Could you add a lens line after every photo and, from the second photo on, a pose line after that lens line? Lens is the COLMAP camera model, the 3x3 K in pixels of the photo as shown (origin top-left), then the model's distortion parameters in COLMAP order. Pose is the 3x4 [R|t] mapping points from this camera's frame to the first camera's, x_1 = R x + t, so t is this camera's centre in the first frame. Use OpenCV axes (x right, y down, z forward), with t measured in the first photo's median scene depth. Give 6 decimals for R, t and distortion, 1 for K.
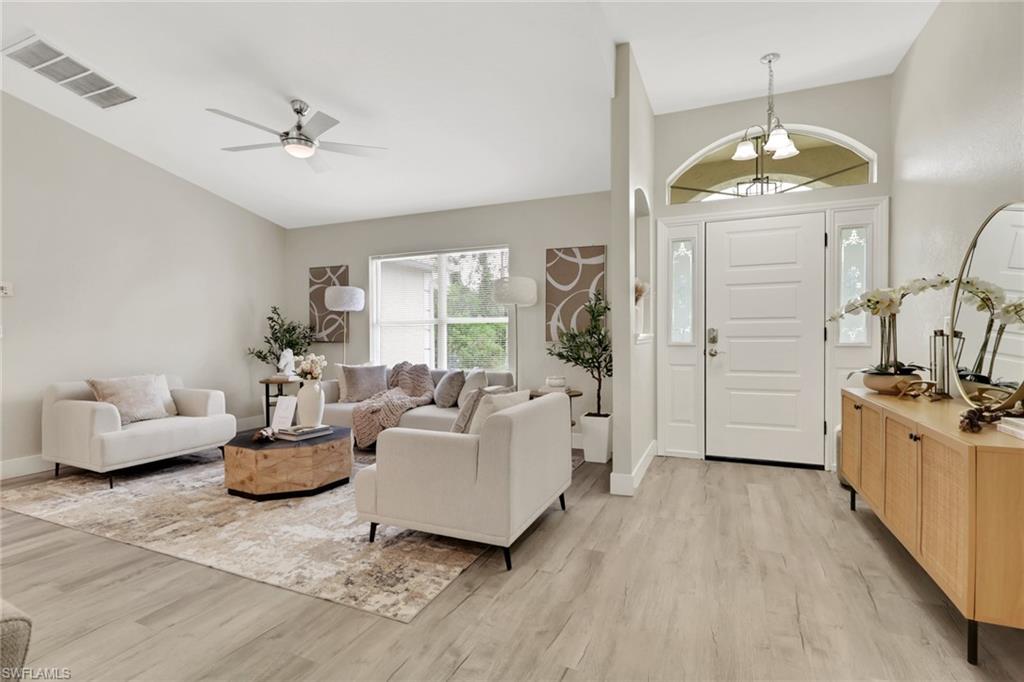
lens RADIAL K [[508.3, 0, 492.0], [0, 508.3, 344.2], [0, 0, 1]] dist [0.000943, -0.000979]
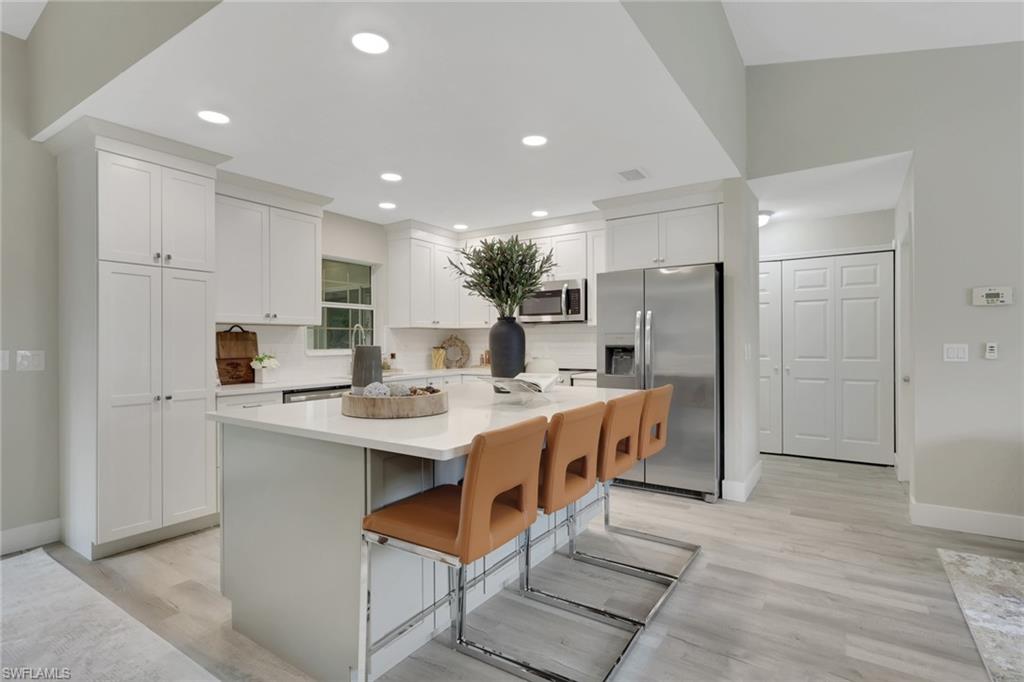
lens RADIAL K [[487.1, 0, 526.4], [0, 487.1, 340.0], [0, 0, 1]] dist [-0.003503, 0.000103]
pose [[-0.134763, 0.000623, -0.990878, -0.145220], [-0.012080, 0.999924, 0.002272, -0.038716], [0.990804, 0.012276, -0.134745, 0.464601]]
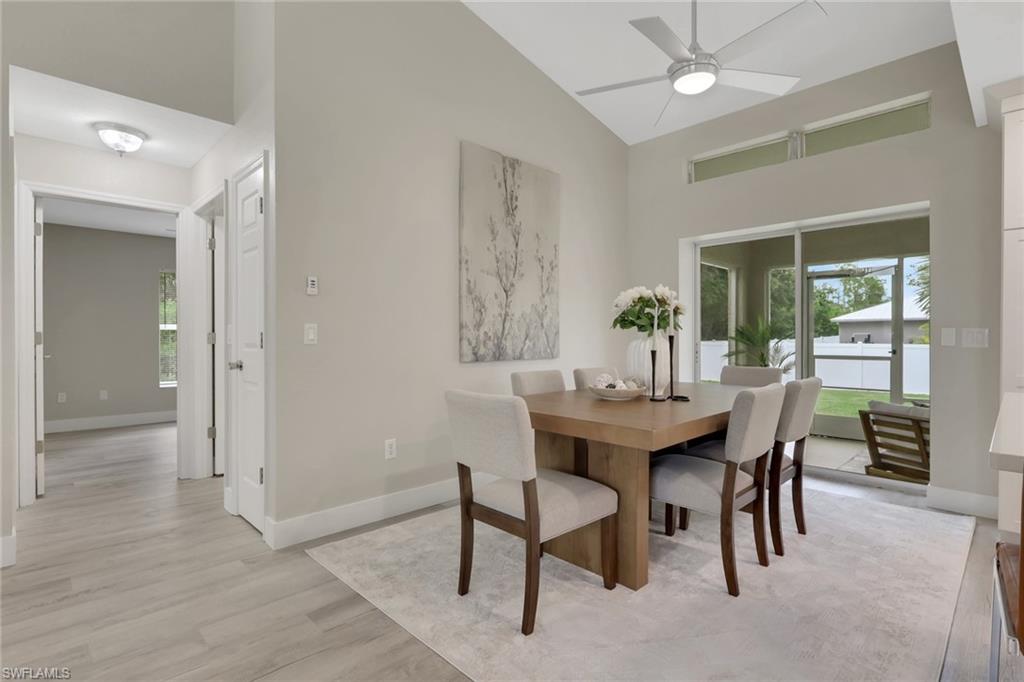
lens RADIAL K [[487.1, 0, 495.5], [0, 487.1, 345.7], [0, 0, 1]] dist [-0.003503, 0.000103]
pose [[-0.935042, -0.002276, 0.354530, -0.385156], [0.010396, 0.999373, 0.033833, -0.014697], [-0.354385, 0.035321, -0.934432, 0.667477]]
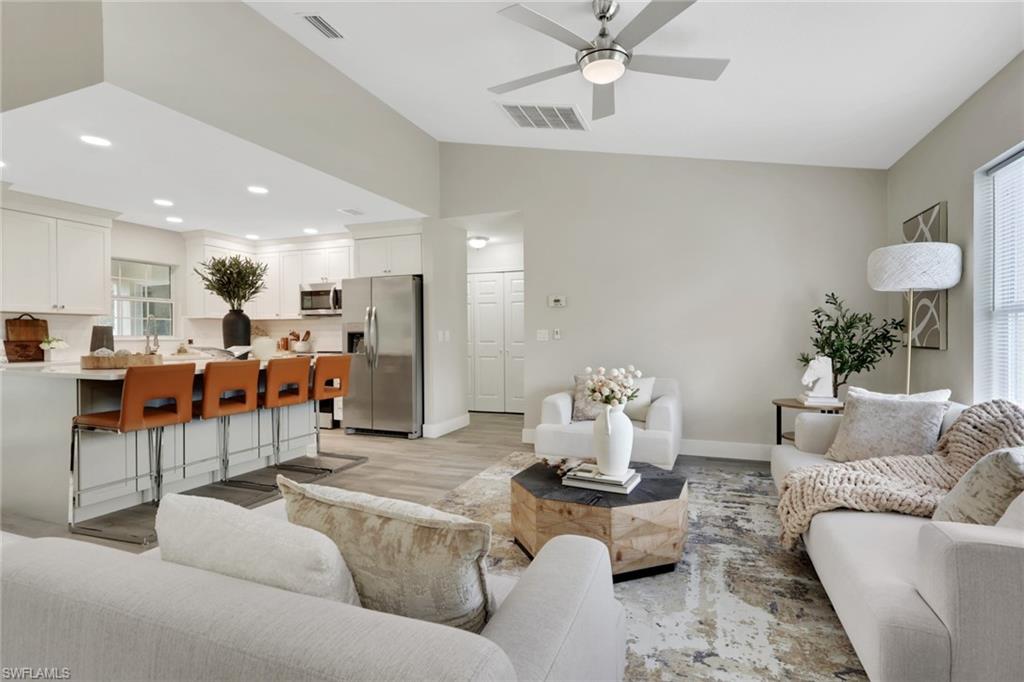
lens RADIAL K [[469.7, 0, 518.1], [0, 469.7, 342.6], [0, 0, 1]] dist [-0.010092, 0.001924]
pose [[0.082757, 0.016705, -0.996430, 0.291499], [-0.014563, 0.999773, 0.015552, -0.021517], [0.996463, 0.013224, 0.082982, 0.962122]]
